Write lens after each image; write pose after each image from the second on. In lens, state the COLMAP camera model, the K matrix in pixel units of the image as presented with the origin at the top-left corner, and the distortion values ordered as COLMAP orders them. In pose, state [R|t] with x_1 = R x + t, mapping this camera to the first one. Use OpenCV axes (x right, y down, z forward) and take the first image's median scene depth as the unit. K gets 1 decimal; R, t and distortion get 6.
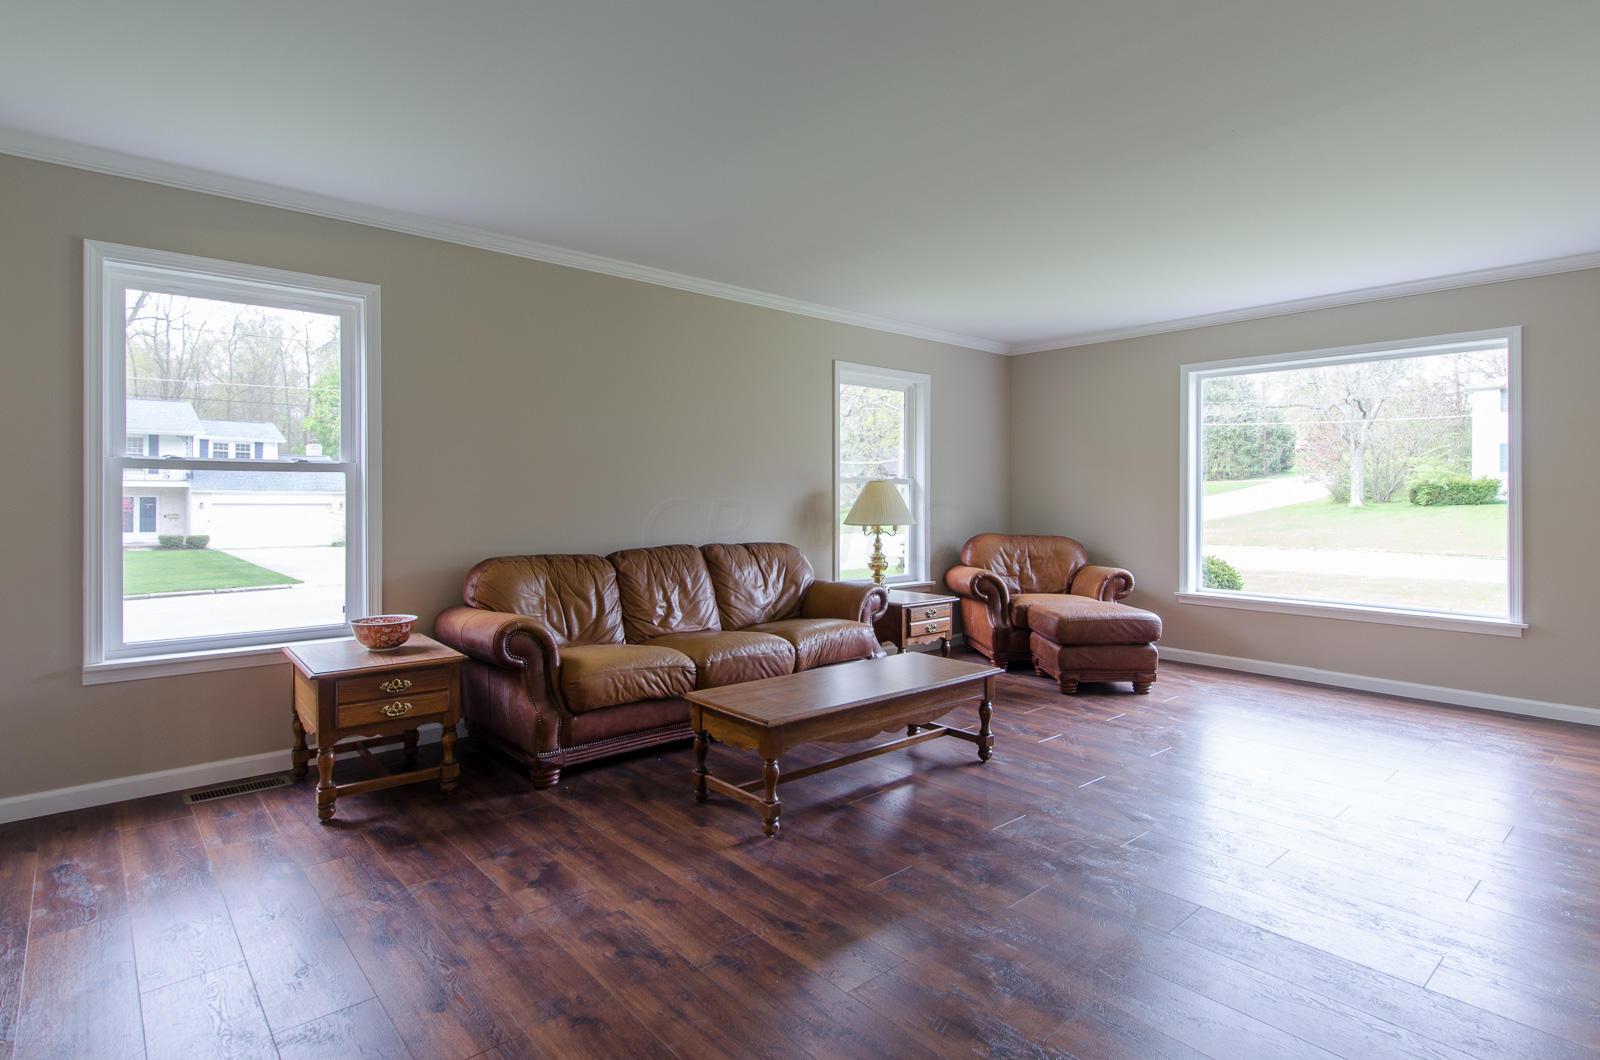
lens RADIAL K [[815.4, 0, 818.3], [0, 815.4, 498.7], [0, 0, 1]] dist [-0.001129, -0.000329]
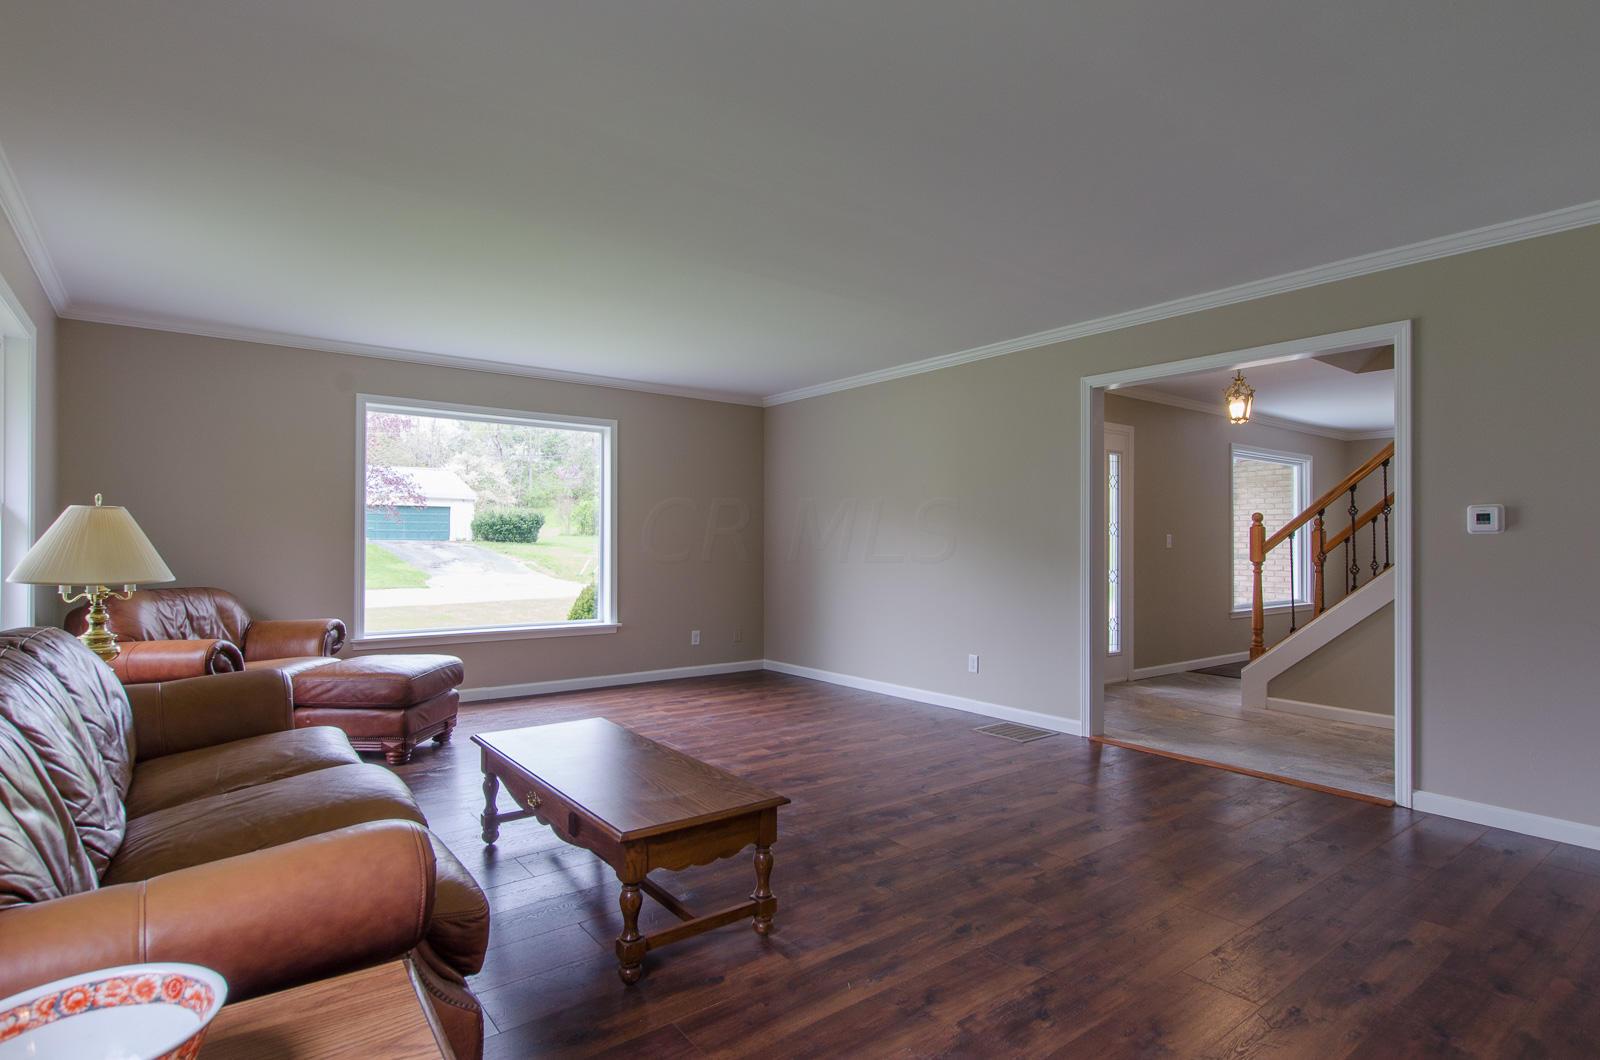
lens RADIAL K [[807.9, 0, 800.0], [0, 807.9, 530.0], [0, 0, 1]] dist [0.000114, -0.000177]
pose [[0.075683, 0.011053, 0.997071, -0.469835], [-0.002795, 0.999937, -0.010872, 0.000139], [-0.997128, -0.001964, 0.075709, 0.470067]]
